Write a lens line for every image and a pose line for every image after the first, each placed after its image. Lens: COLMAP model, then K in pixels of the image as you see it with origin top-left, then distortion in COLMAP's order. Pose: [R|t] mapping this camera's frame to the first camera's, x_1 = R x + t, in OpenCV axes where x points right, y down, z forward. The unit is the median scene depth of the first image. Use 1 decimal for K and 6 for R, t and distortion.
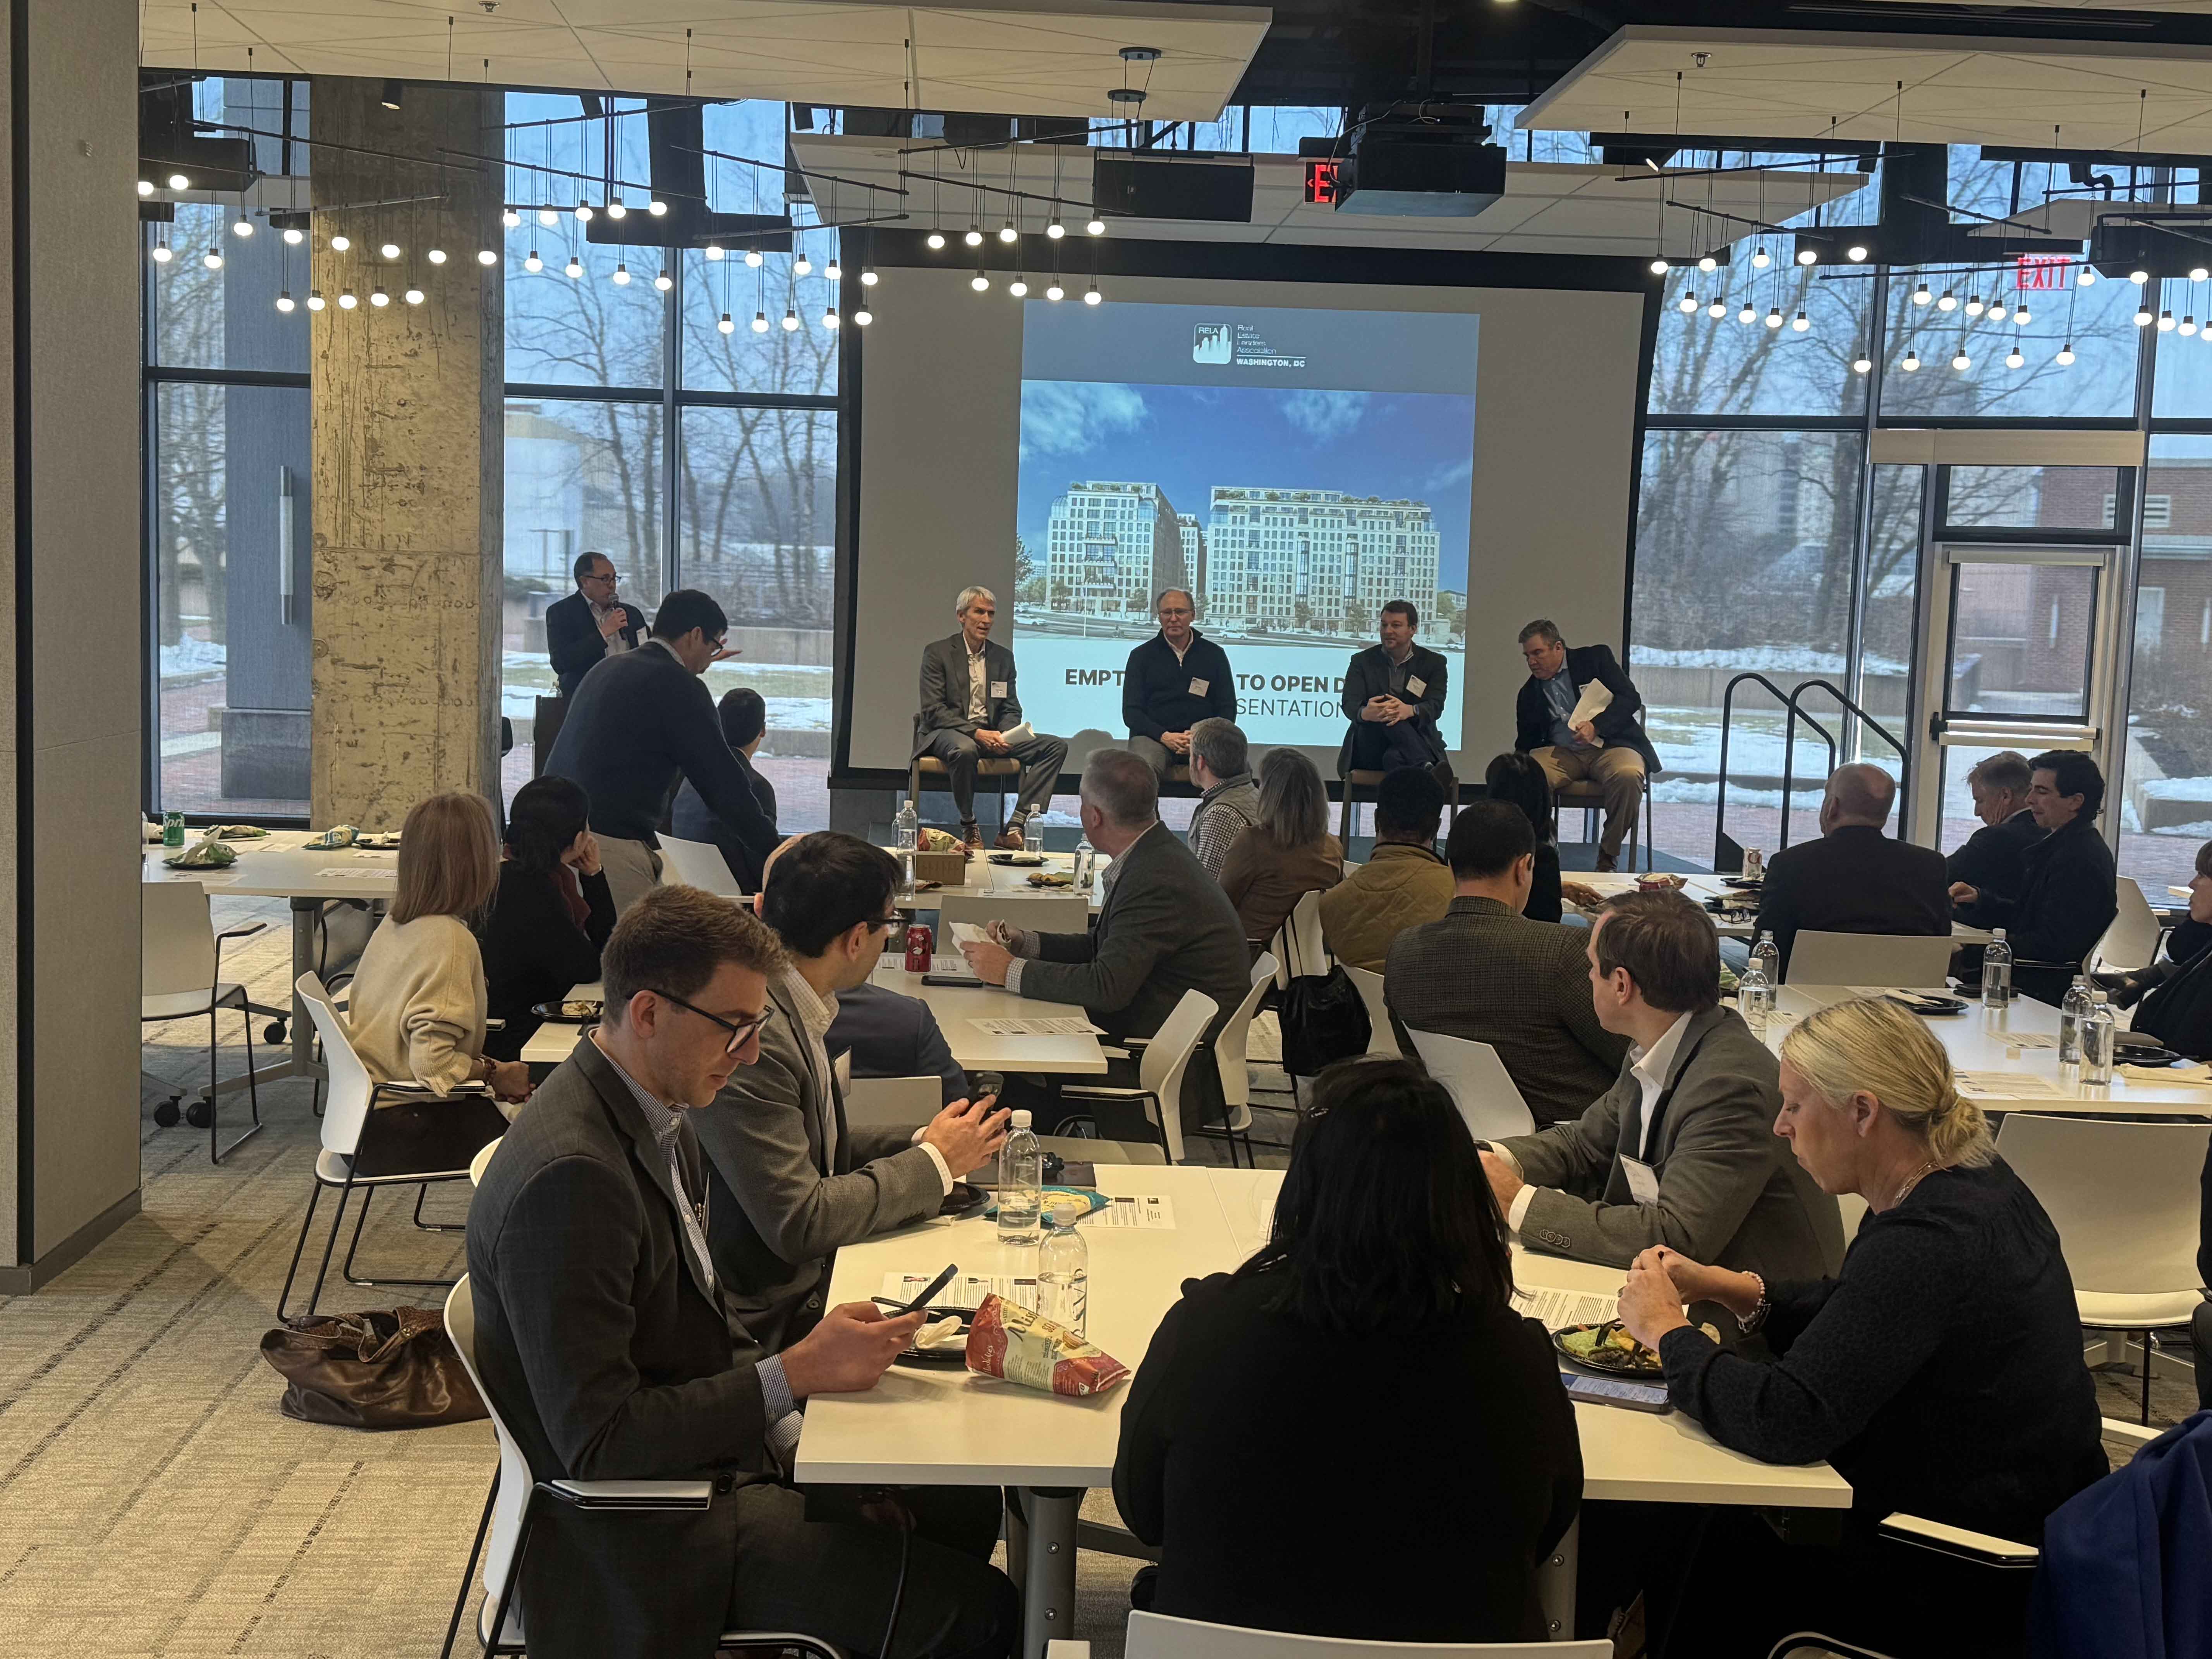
lens RADIAL K [[2611.6, 0, 1106.0], [0, 2611.6, 829.5], [0, 0, 1]] dist [0.075895, -0.008264]
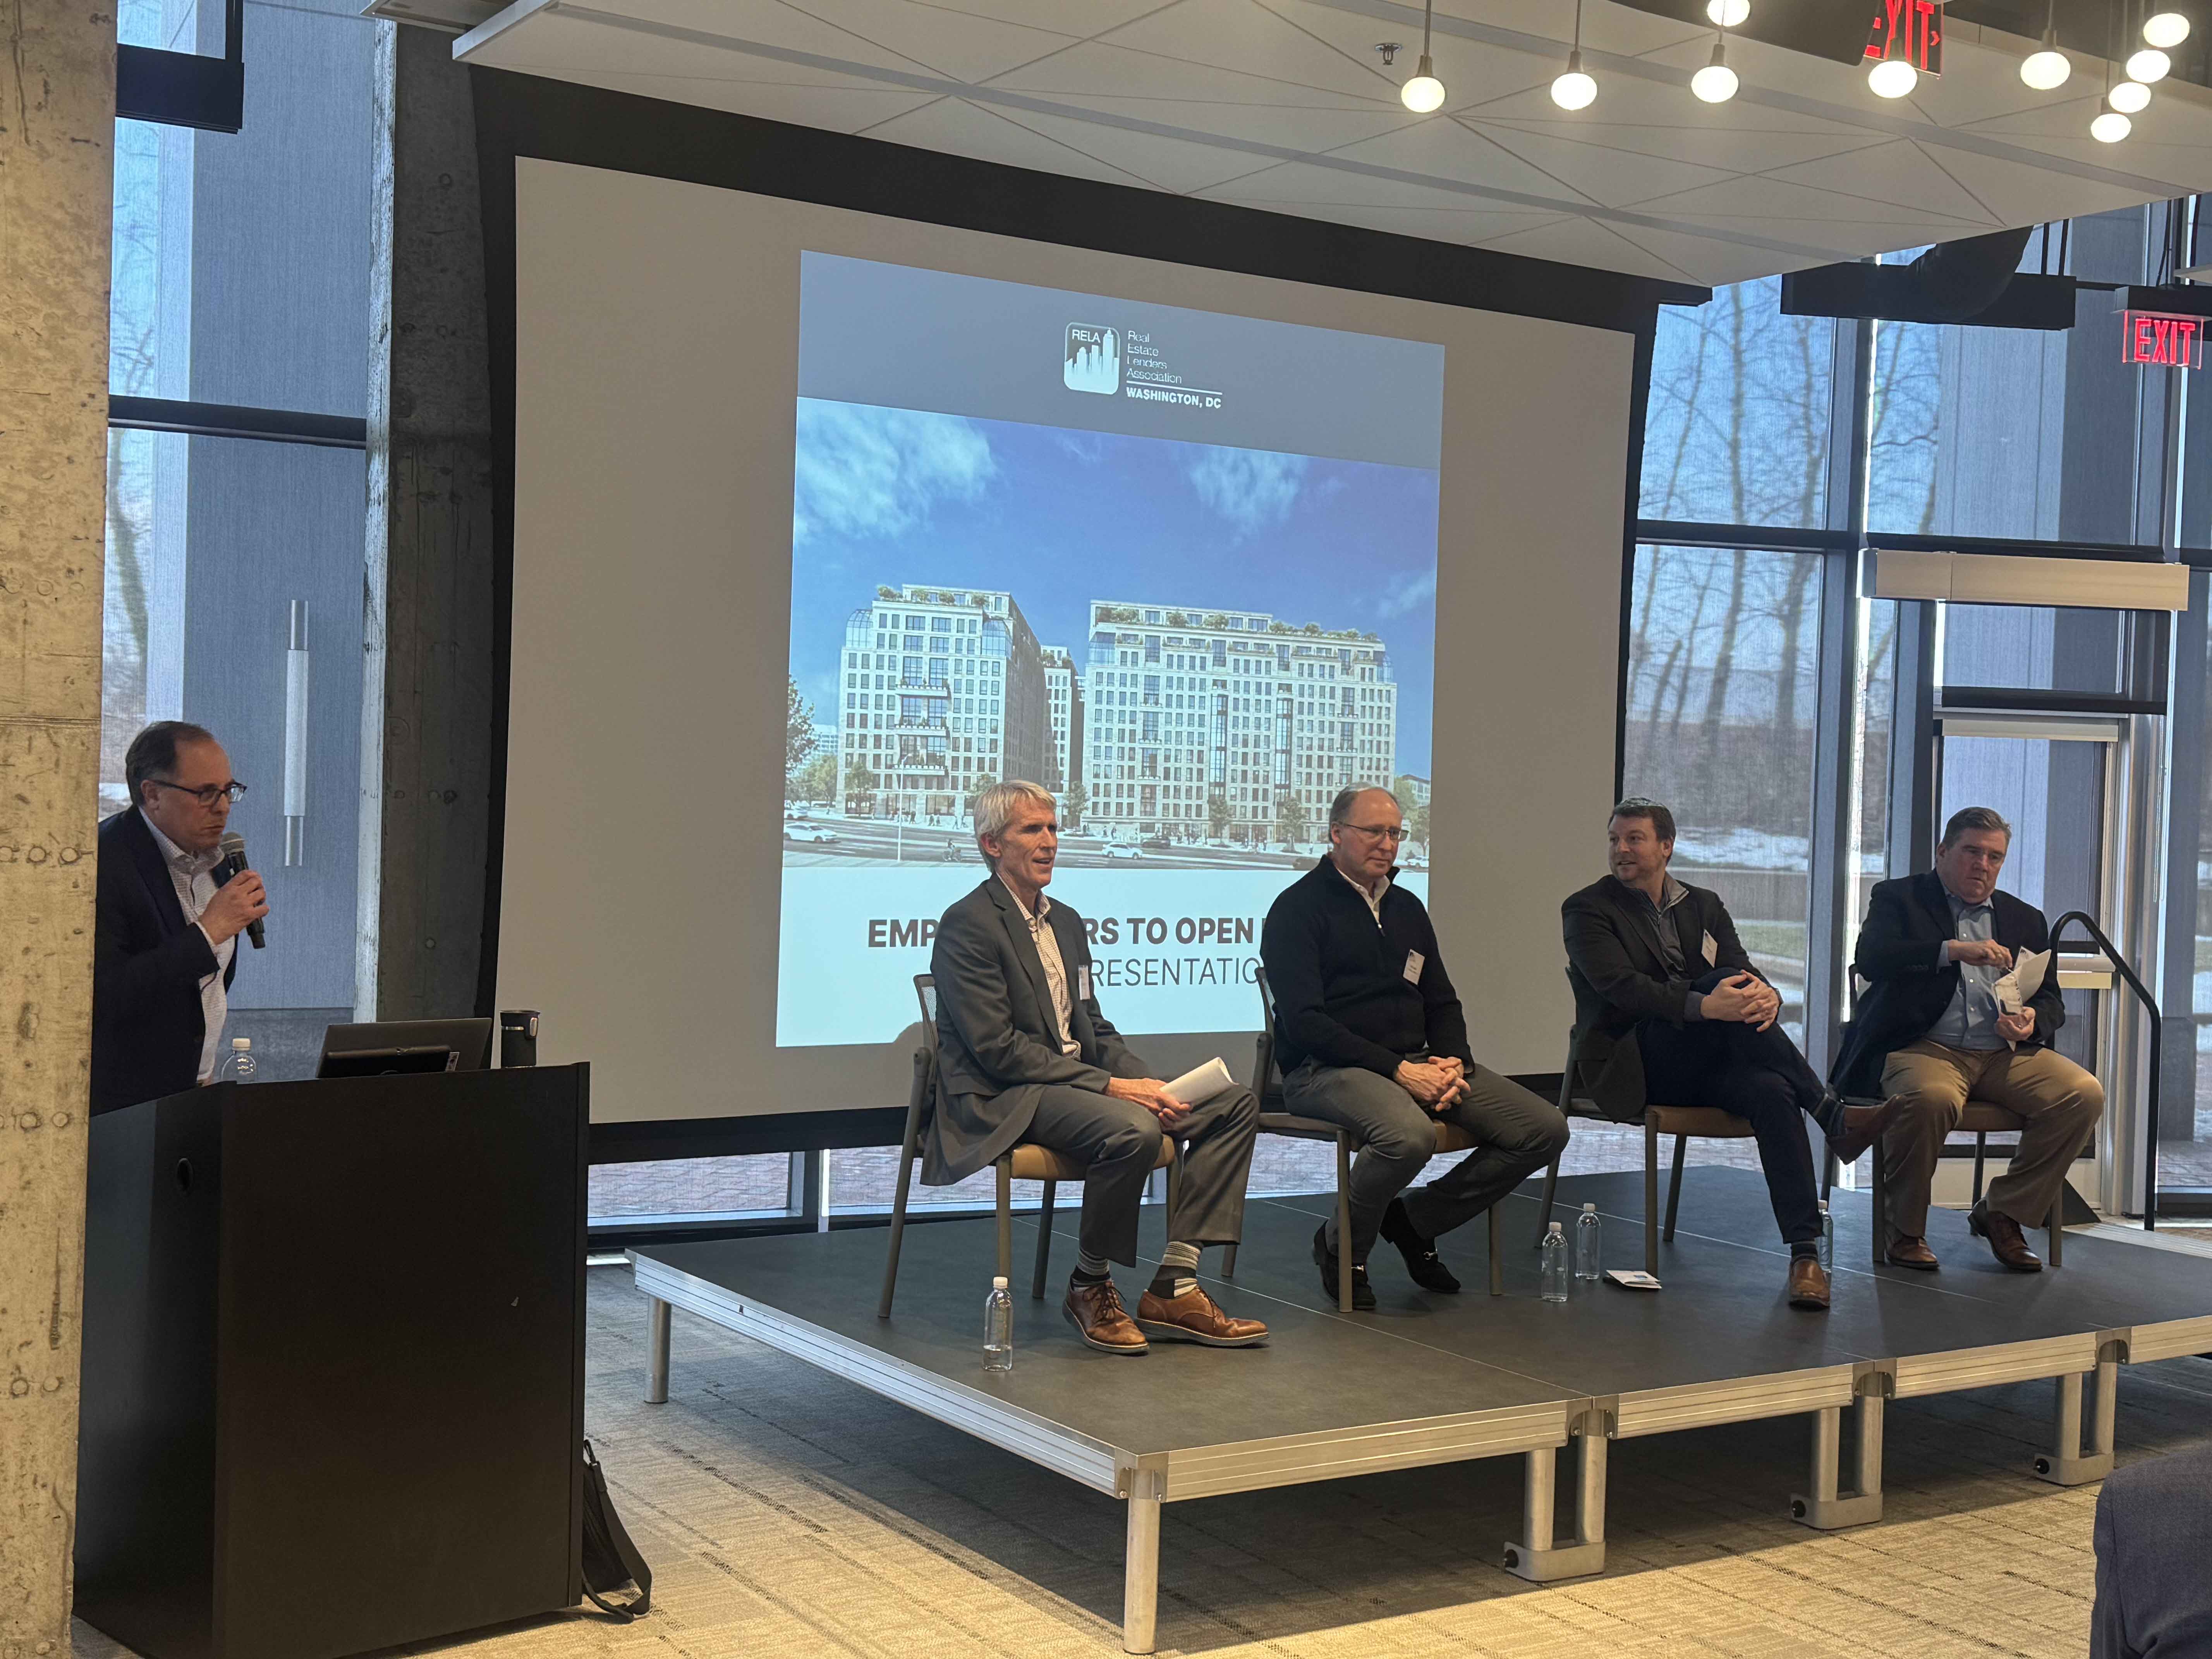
lens RADIAL K [[2611.6, 0, 1106.0], [0, 2611.6, 829.5], [0, 0, 1]] dist [0.075895, -0.008264]
pose [[0.862561, -0.016817, 0.505673, -0.252958], [0.048258, 0.997625, -0.049140, -0.050958], [-0.503646, 0.066789, 0.861324, 0.496554]]
